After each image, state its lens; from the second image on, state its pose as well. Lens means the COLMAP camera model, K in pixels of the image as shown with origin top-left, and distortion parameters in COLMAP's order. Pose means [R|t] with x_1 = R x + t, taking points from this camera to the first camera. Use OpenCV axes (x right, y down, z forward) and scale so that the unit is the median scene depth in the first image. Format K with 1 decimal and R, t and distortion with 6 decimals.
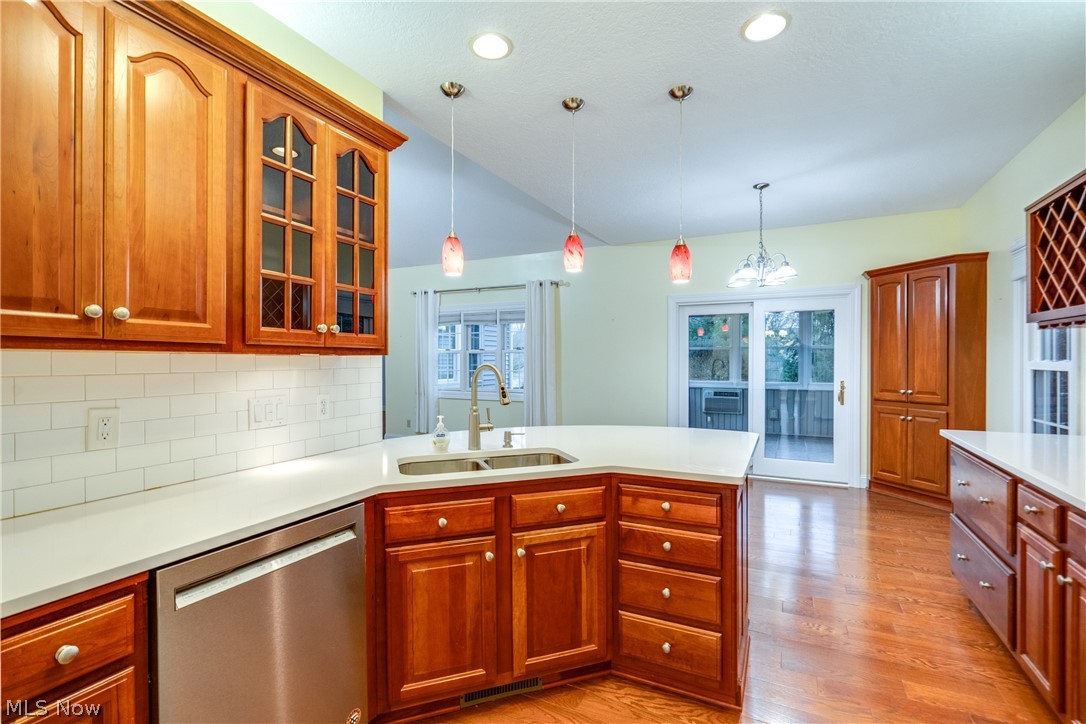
lens RADIAL K [[500.4, 0, 543.0], [0, 500.4, 362.0], [0, 0, 1]] dist [0.001093, 0.000590]
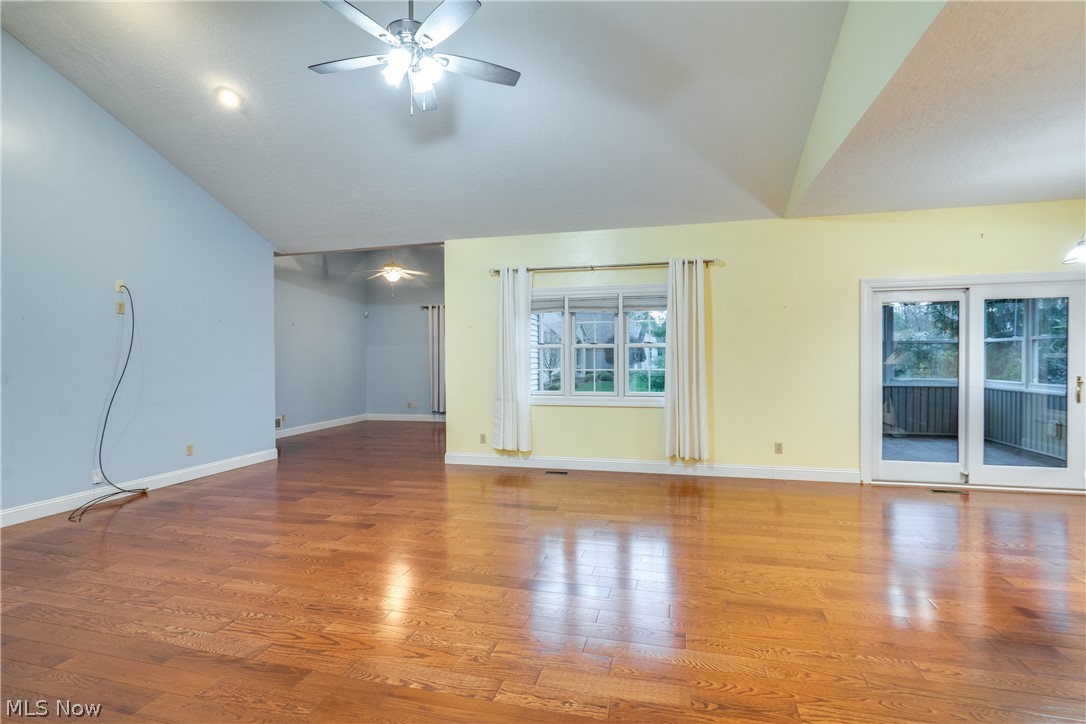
lens RADIAL K [[500.4, 0, 543.0], [0, 500.4, 362.0], [0, 0, 1]] dist [0.001093, 0.000590]
pose [[0.975558, -0.011185, 0.219458, -0.394906], [0.008725, 0.999888, 0.012174, -0.006031], [-0.219569, -0.009962, 0.975546, 0.247883]]
